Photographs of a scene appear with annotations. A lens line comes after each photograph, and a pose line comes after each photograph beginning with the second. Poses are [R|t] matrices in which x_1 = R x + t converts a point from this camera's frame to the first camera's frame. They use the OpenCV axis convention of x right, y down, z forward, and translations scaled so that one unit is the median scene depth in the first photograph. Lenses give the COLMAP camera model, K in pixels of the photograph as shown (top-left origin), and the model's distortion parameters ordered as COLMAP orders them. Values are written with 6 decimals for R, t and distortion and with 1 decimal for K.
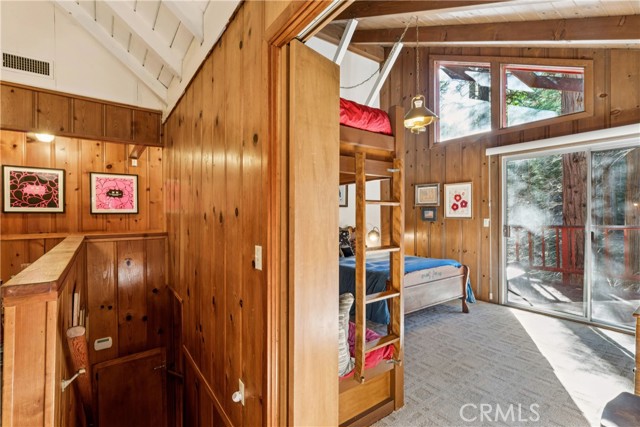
lens RADIAL K [[293.9, 0, 324.3], [0, 293.9, 217.3], [0, 0, 1]] dist [0.004821, 0.000479]
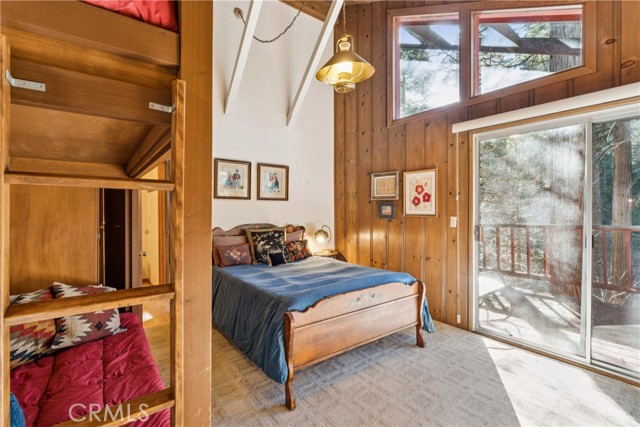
lens RADIAL K [[293.9, 0, 322.7], [0, 293.9, 212.0], [0, 0, 1]] dist [0.004821, 0.000479]
pose [[0.999696, 0.005197, 0.024093, 0.195913], [-0.005169, 0.999986, -0.001241, -0.004537], [-0.024099, 0.001117, 0.999709, 0.249254]]
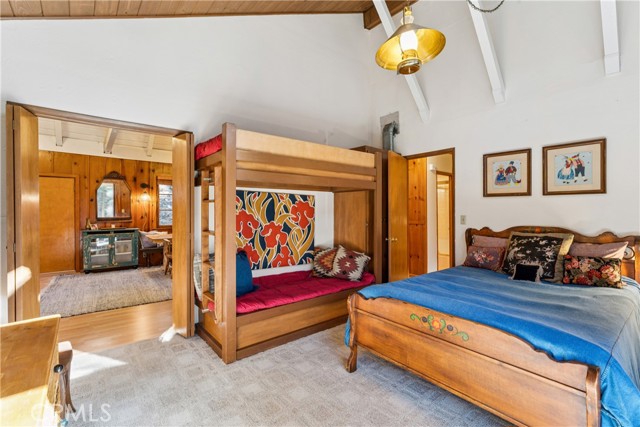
lens RADIAL K [[293.9, 0, 321.0], [0, 293.9, 209.5], [0, 0, 1]] dist [0.004821, 0.000479]
pose [[0.056754, 0.004843, -0.998376, 0.701909], [-0.005790, 0.999973, 0.004521, -0.008499], [0.998371, 0.005524, 0.056780, 0.612737]]
